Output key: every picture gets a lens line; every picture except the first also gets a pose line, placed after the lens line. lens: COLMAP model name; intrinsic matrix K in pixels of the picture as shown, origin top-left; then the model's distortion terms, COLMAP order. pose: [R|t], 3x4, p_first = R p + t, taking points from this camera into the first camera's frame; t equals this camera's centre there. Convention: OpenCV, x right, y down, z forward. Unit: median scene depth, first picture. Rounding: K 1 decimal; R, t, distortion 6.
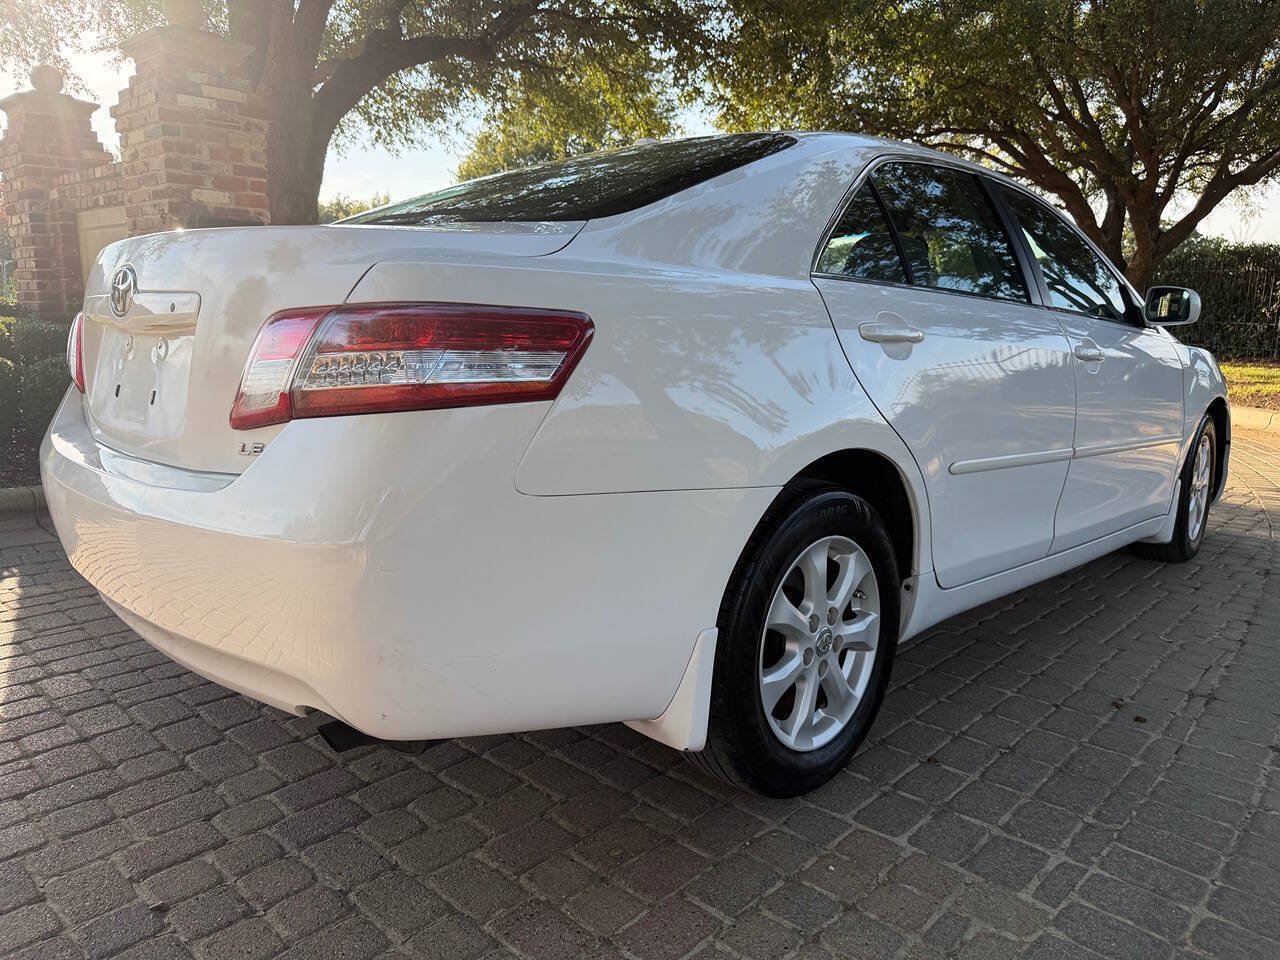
lens RADIAL K [[920.0, 0, 642.1], [0, 920.0, 471.2], [0, 0, 1]] dist [0.019021, -0.027545]
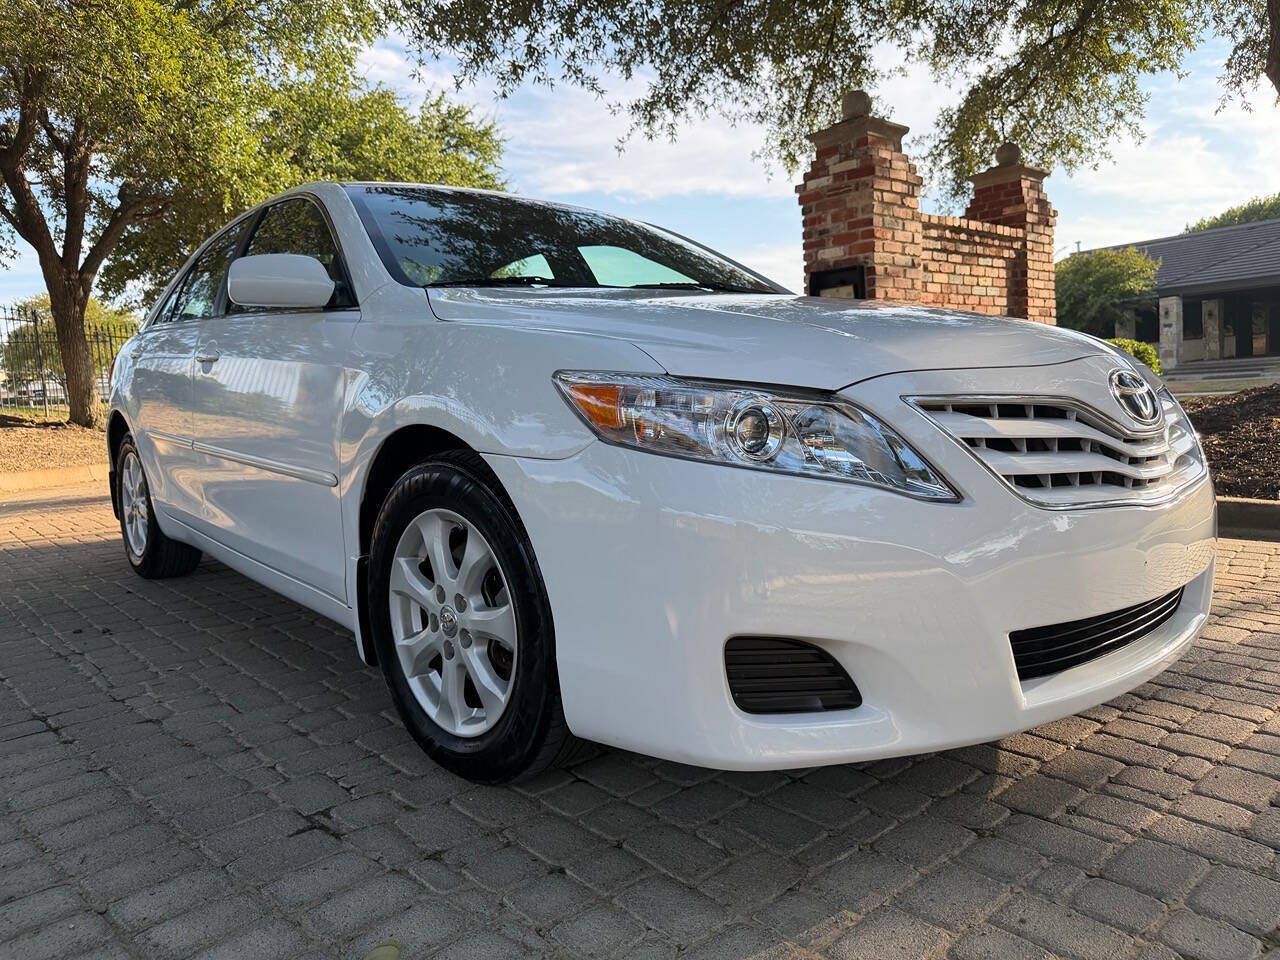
lens RADIAL K [[920.0, 0, 647.8], [0, 920.0, 482.4], [0, 0, 1]] dist [0.019021, -0.027545]
pose [[-0.110016, 0.087763, -0.990048, 0.861965], [-0.122517, 0.987300, 0.101134, -0.088677], [0.986350, 0.132424, -0.097866, 0.954580]]
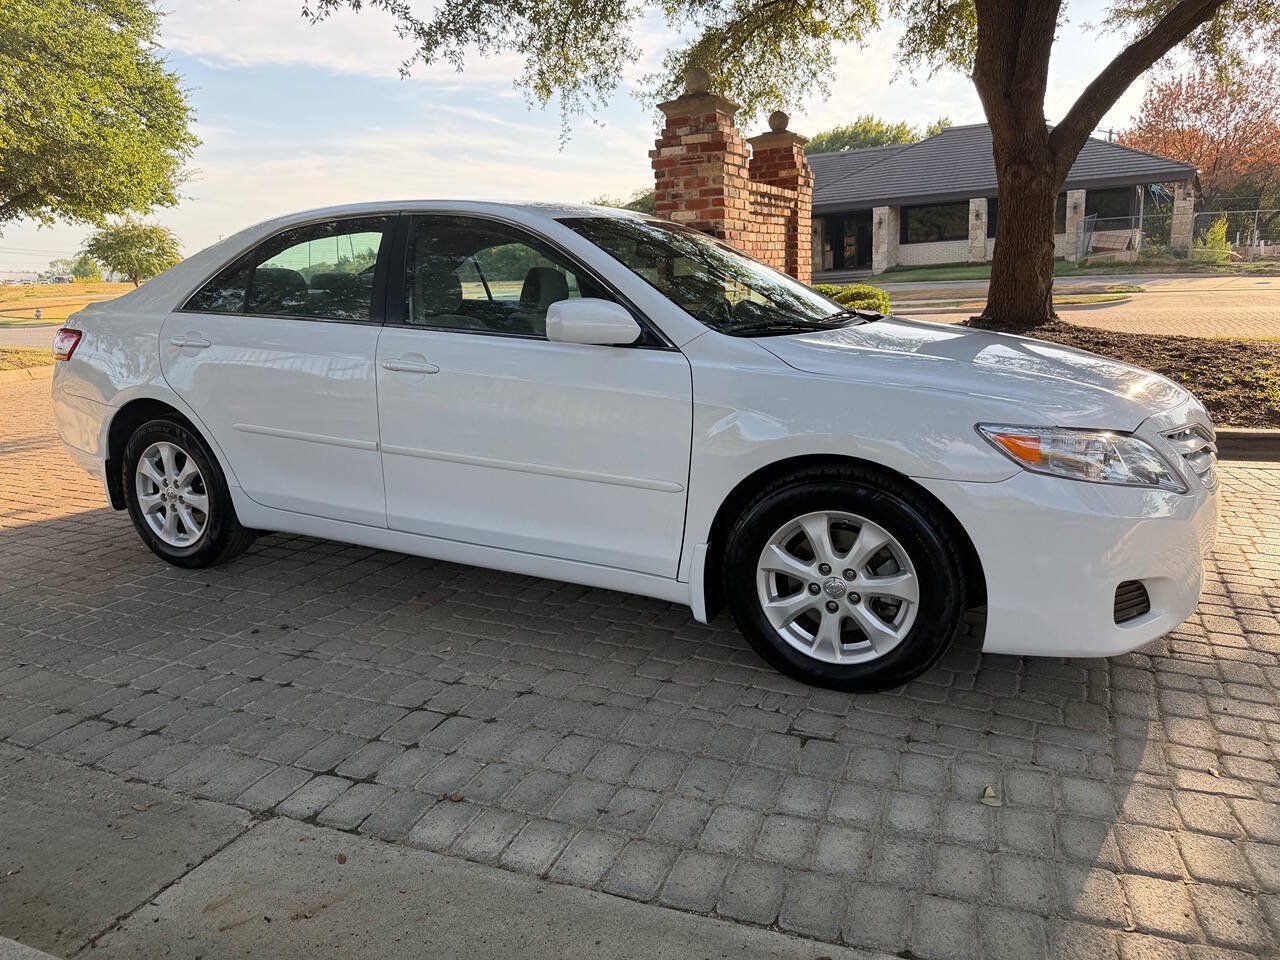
lens RADIAL K [[920.0, 0, 642.2], [0, 920.0, 484.6], [0, 0, 1]] dist [0.019021, -0.027545]
pose [[0.286075, 0.192612, -0.938649, 0.970855], [-0.122041, 0.978935, 0.163684, -0.119705], [0.950404, 0.067728, 0.303555, 0.556081]]
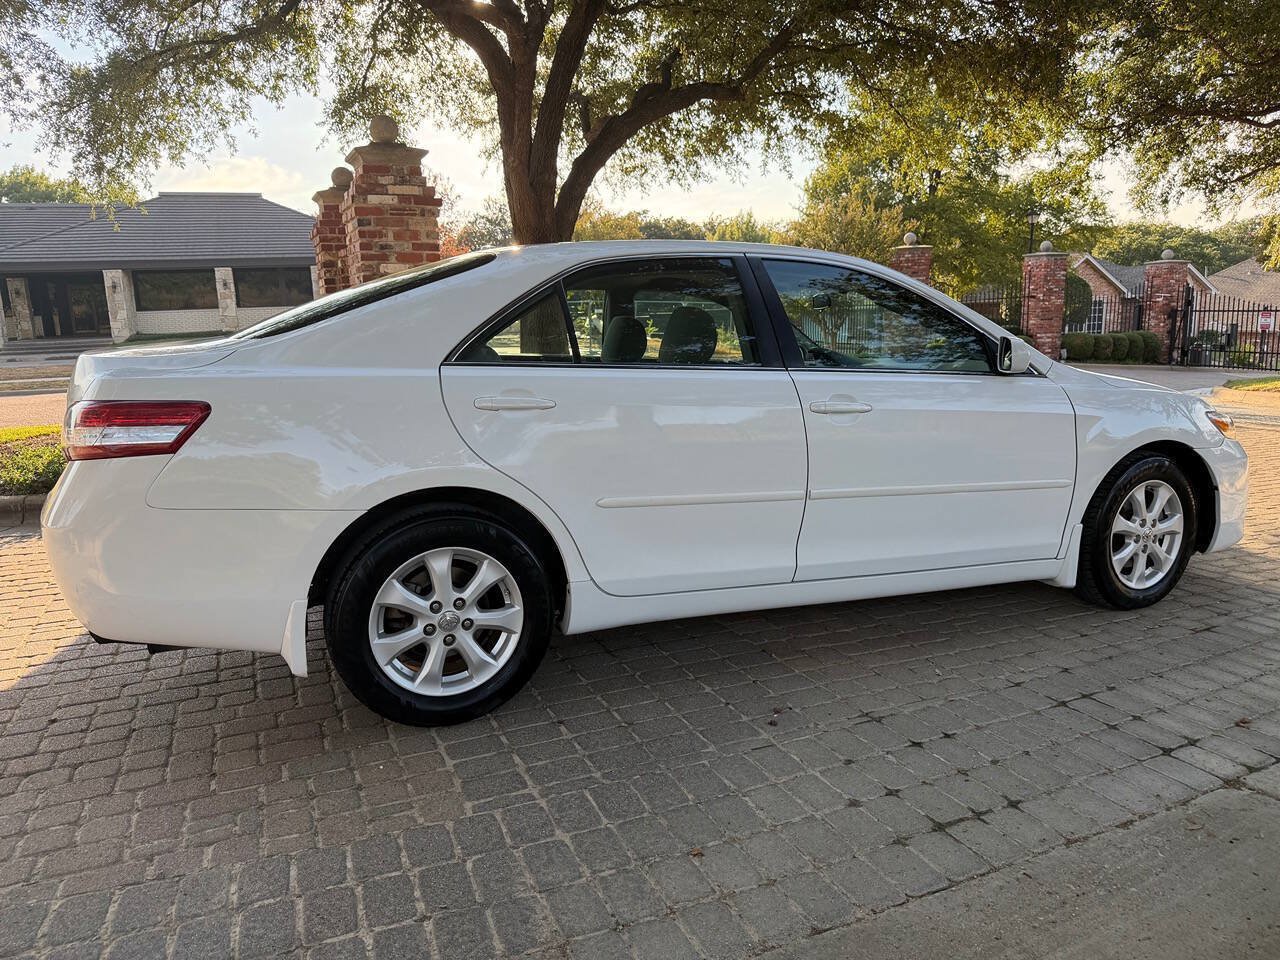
lens RADIAL K [[920.0, 0, 646.0], [0, 920.0, 482.4], [0, 0, 1]] dist [0.019021, -0.027545]
pose [[0.916149, 0.038946, -0.398942, 0.418475], [-0.036474, 0.999239, 0.013789, -0.023490], [0.399176, 0.001919, 0.916873, -0.069751]]
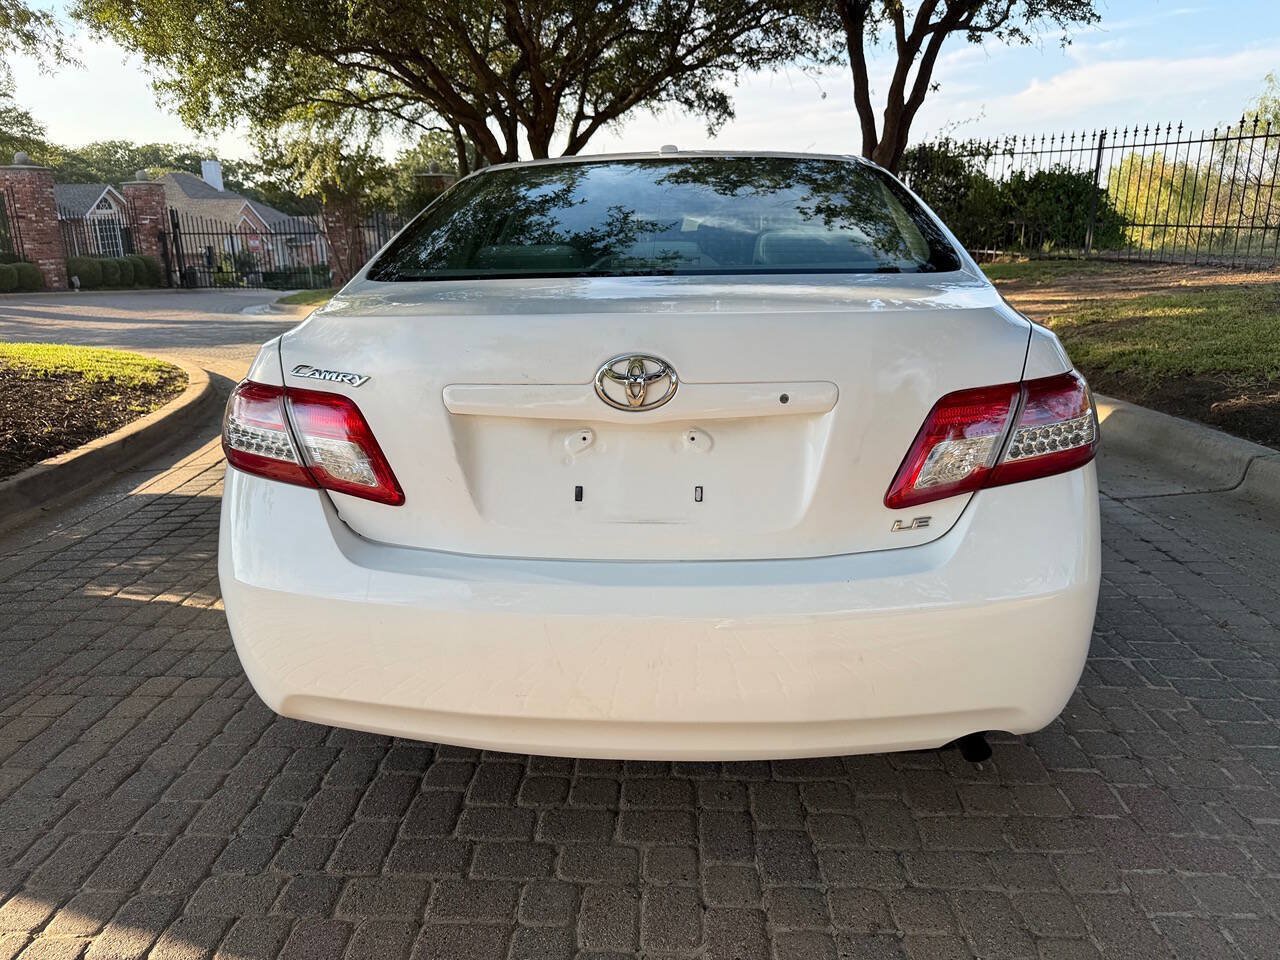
lens RADIAL K [[920.0, 0, 638.2], [0, 920.0, 482.8], [0, 0, 1]] dist [0.019021, -0.027545]
pose [[0.759458, -0.201879, 0.618440, -0.400351], [0.135327, 0.978862, 0.153348, -0.084447], [-0.636326, -0.032770, 0.770724, 0.120759]]
